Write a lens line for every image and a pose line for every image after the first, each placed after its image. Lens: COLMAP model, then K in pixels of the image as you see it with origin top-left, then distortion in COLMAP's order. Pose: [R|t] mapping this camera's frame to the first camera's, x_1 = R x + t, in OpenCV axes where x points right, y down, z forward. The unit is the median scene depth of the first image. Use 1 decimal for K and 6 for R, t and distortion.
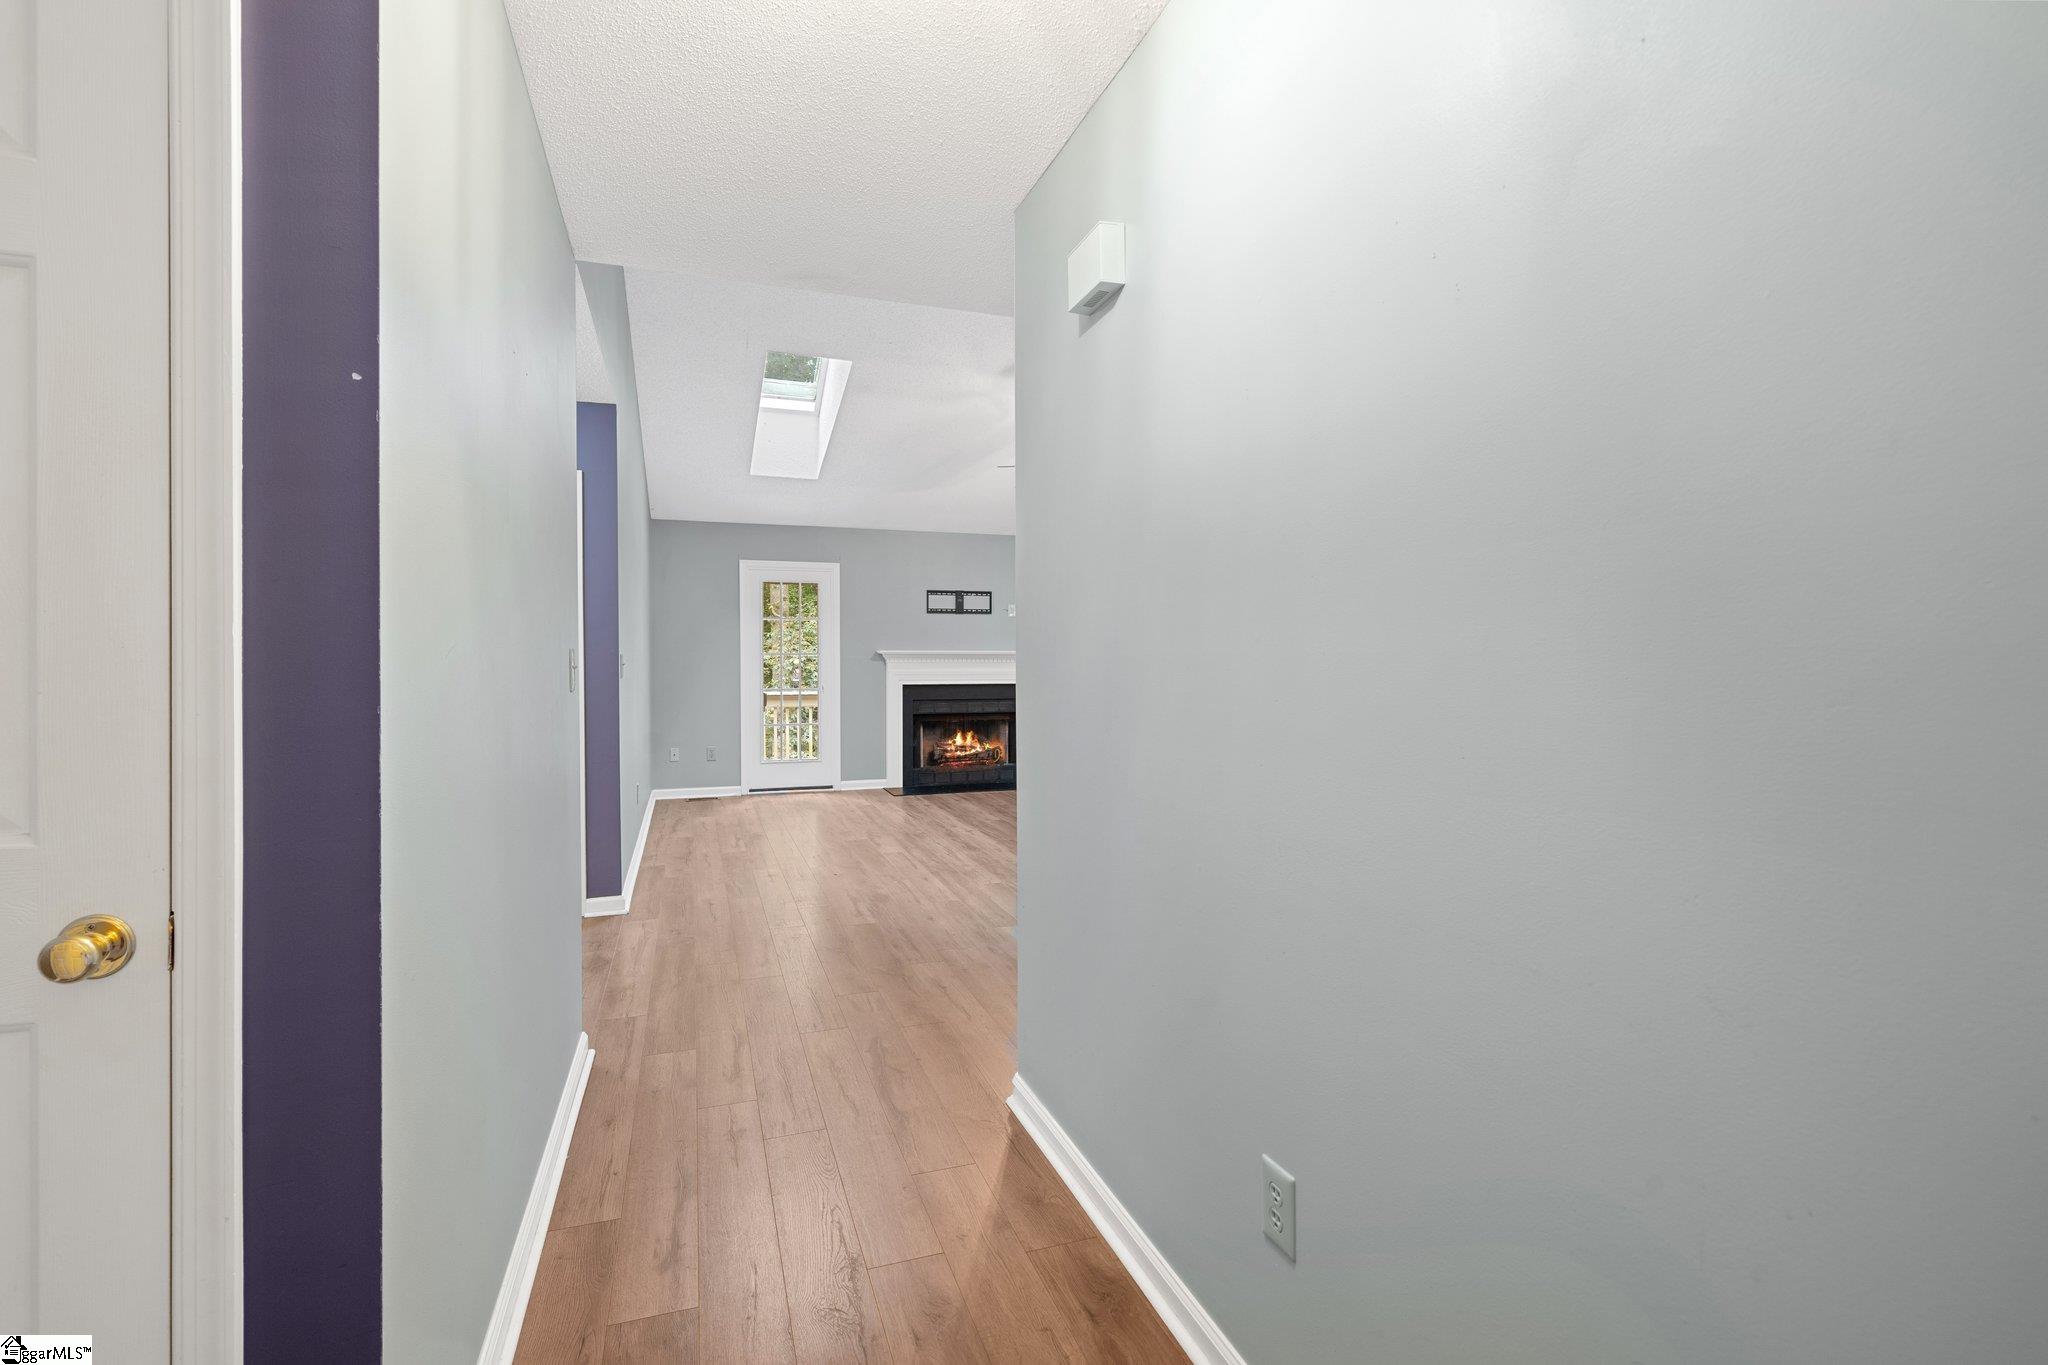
lens RADIAL K [[895.7, 0, 1011.8], [0, 895.7, 668.2], [0, 0, 1]] dist [0.000155, 0.001546]
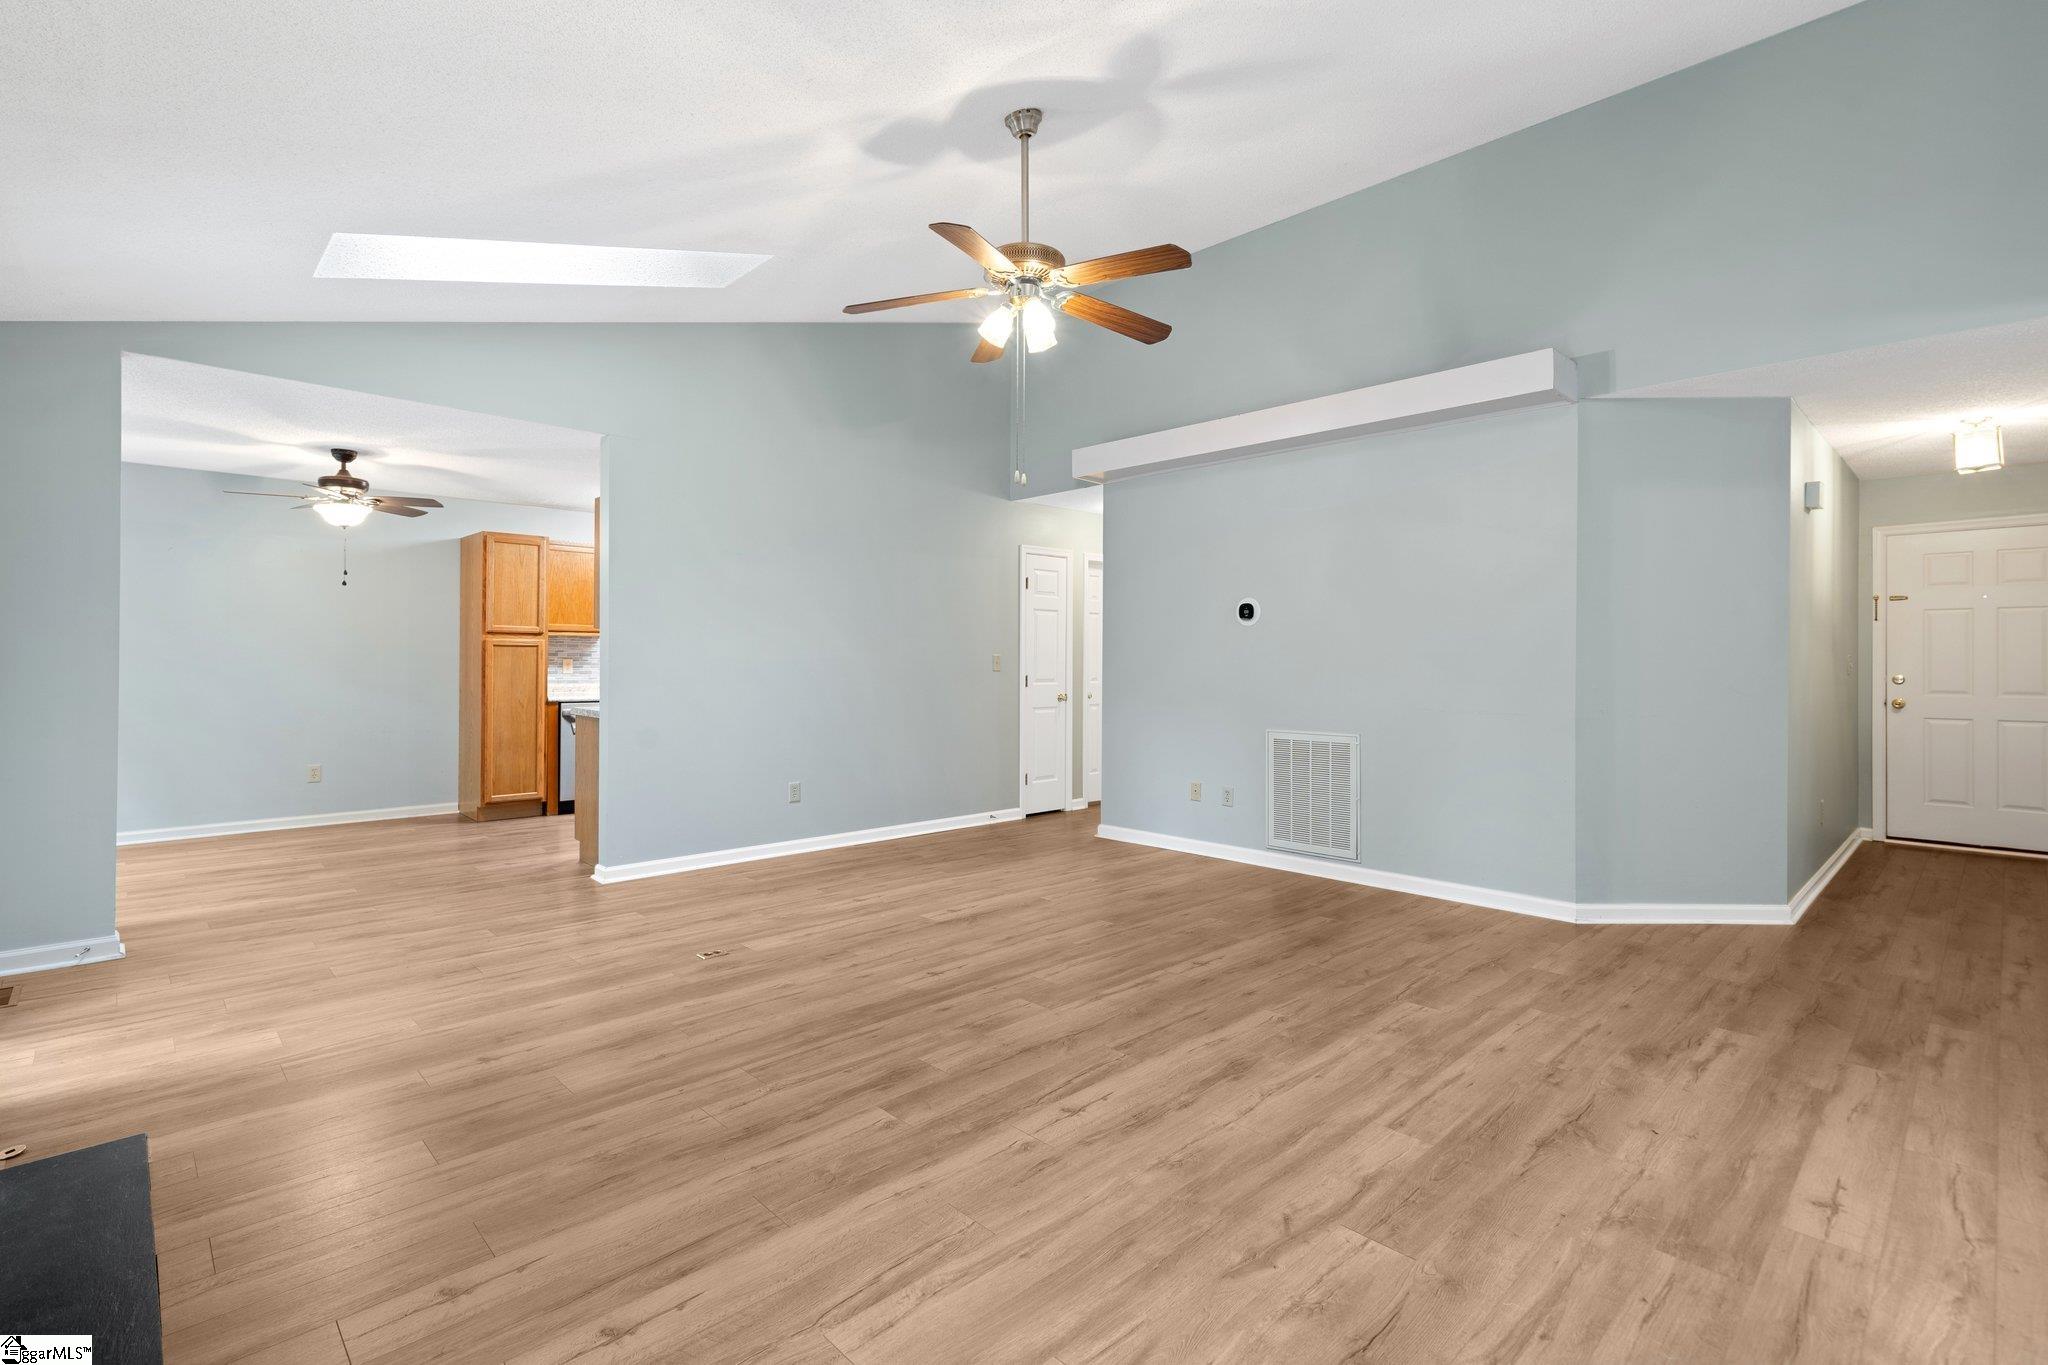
lens RADIAL K [[938.6, 0, 993.7], [0, 938.6, 664.5], [0, 0, 1]] dist [0.004989, 0.000383]
pose [[-0.396565, -0.004300, 0.917996, -0.297164], [0.005774, 0.999958, 0.007178, -0.007351], [-0.917988, 0.008147, -0.396524, 0.886083]]
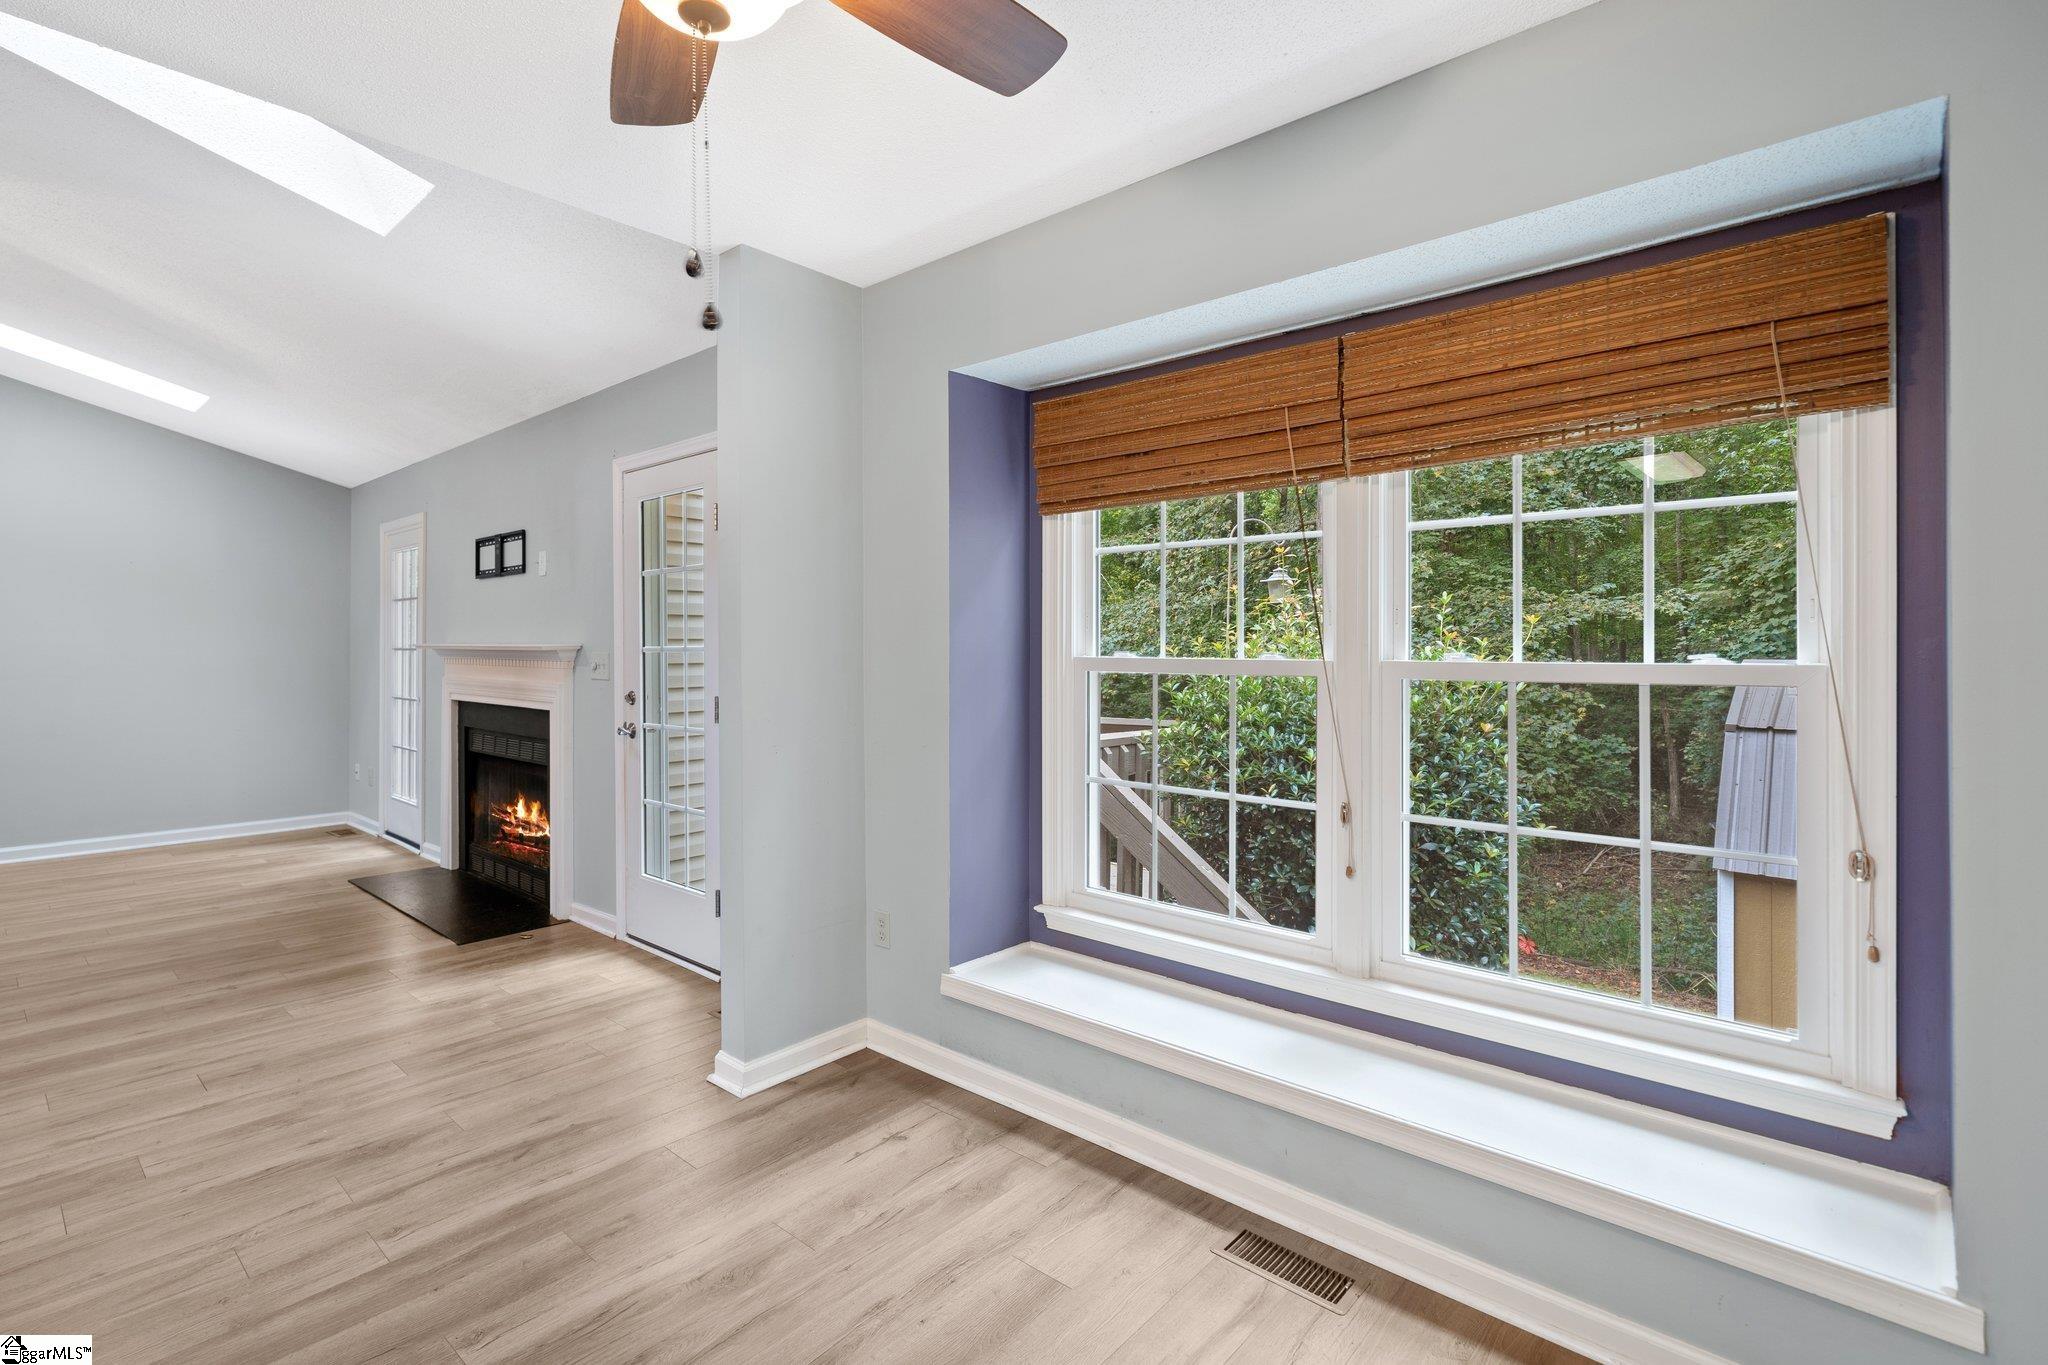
lens RADIAL K [[938.6, 0, 1005.6], [0, 938.6, 675.9], [0, 0, 1]] dist [0.004989, 0.000383]
pose [[0.488983, 0.021510, -0.872028, 0.611115], [-0.019327, 0.999718, 0.013822, -0.014672], [0.872079, 0.010095, 0.489261, 1.015504]]
